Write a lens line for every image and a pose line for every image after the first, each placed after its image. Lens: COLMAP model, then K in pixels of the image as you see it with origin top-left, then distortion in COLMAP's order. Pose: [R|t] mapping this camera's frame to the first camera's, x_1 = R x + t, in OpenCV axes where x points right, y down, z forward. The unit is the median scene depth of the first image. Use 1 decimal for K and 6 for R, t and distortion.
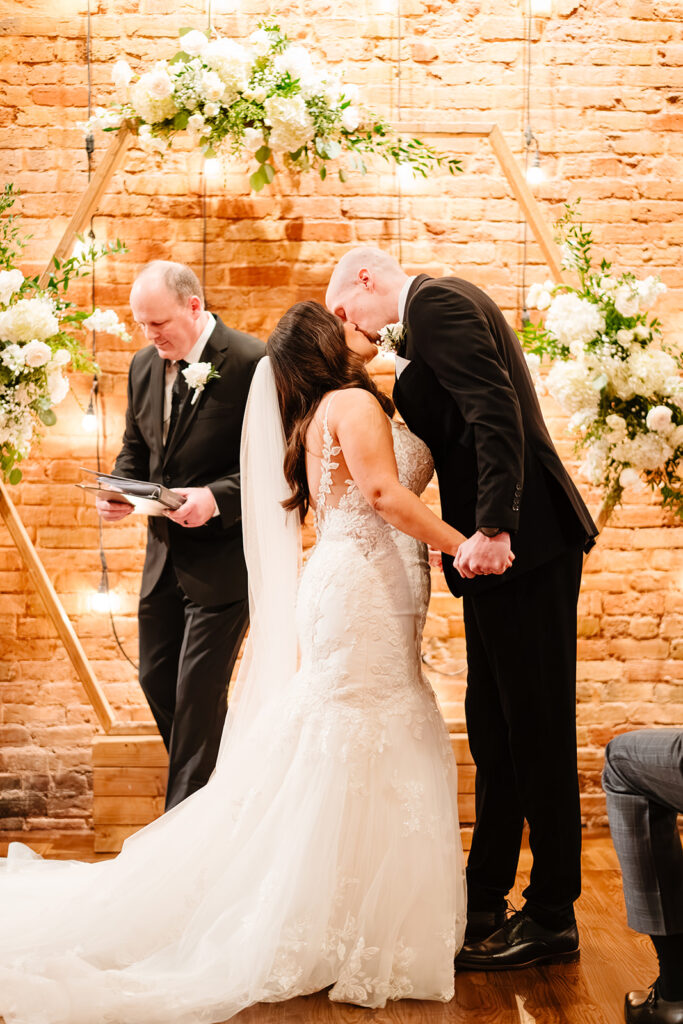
lens RADIAL K [[1695.0, 0, 339.5], [0, 1695.0, 513.8], [0, 0, 1]] dist [0.009180, 0.000000]
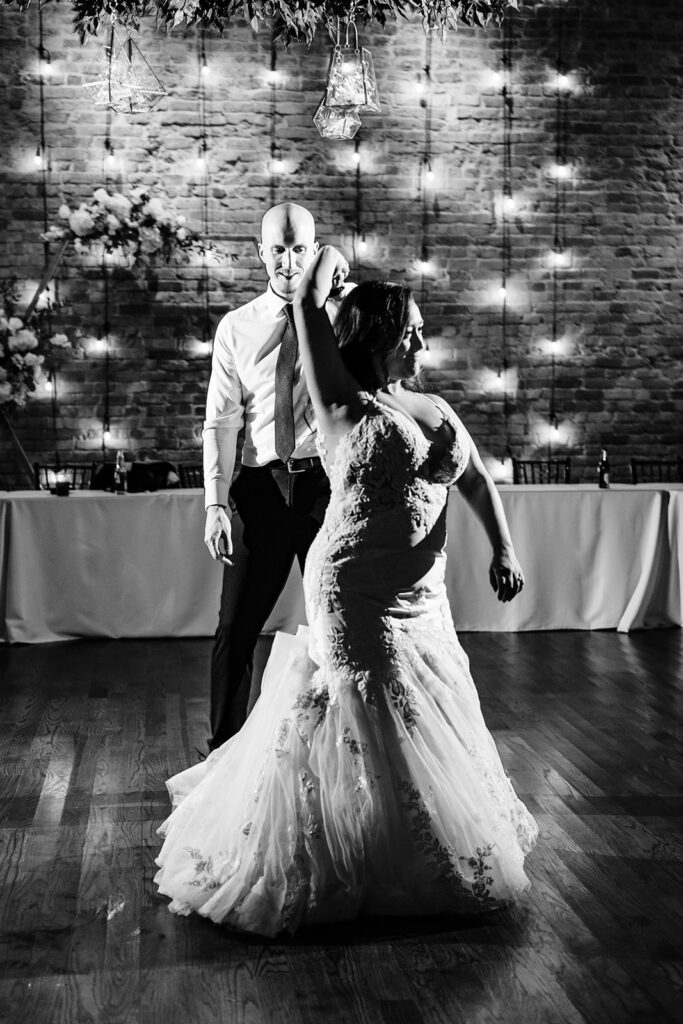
lens RADIAL K [[1695.0, 0, 315.4], [0, 1695.0, 509.0], [0, 0, 1]] dist [0.009180, 0.000000]
pose [[0.996175, -0.011343, 0.086637, -0.012313], [0.004075, 0.996490, 0.083615, -0.074113], [-0.087281, -0.082942, 0.992725, -0.962037]]
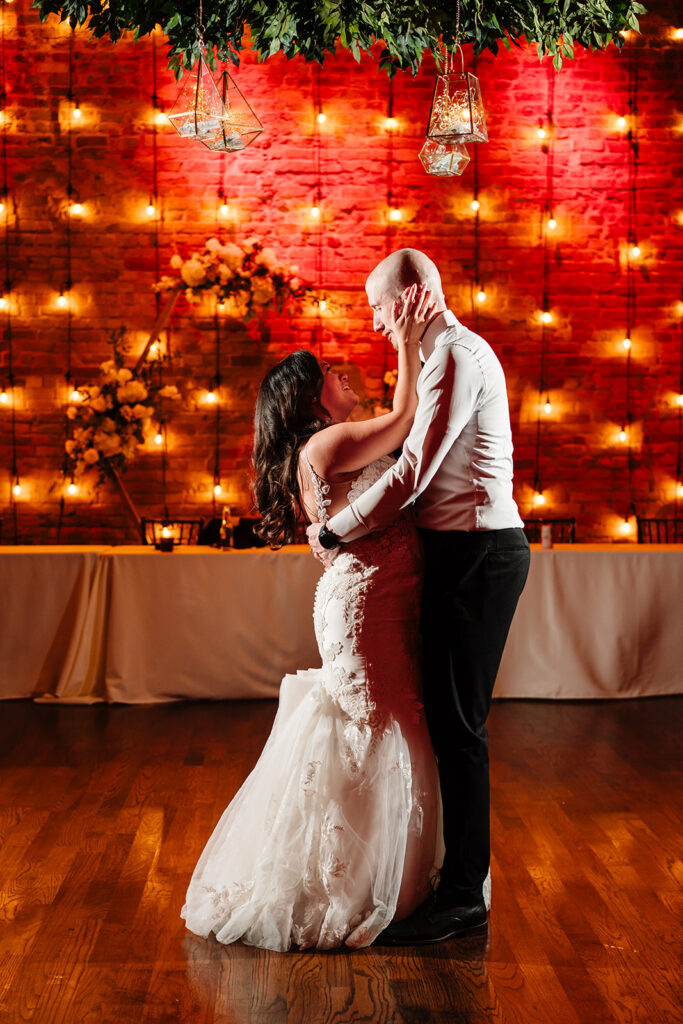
lens RADIAL K [[1695.0, 0, 305.5], [0, 1695.0, 508.8], [0, 0, 1]] dist [0.009180, 0.000000]
pose [[0.999964, -0.001360, 0.008362, 0.002293], [0.000922, 0.998642, 0.052083, -0.073542], [-0.008421, -0.052073, 0.998608, -0.904431]]
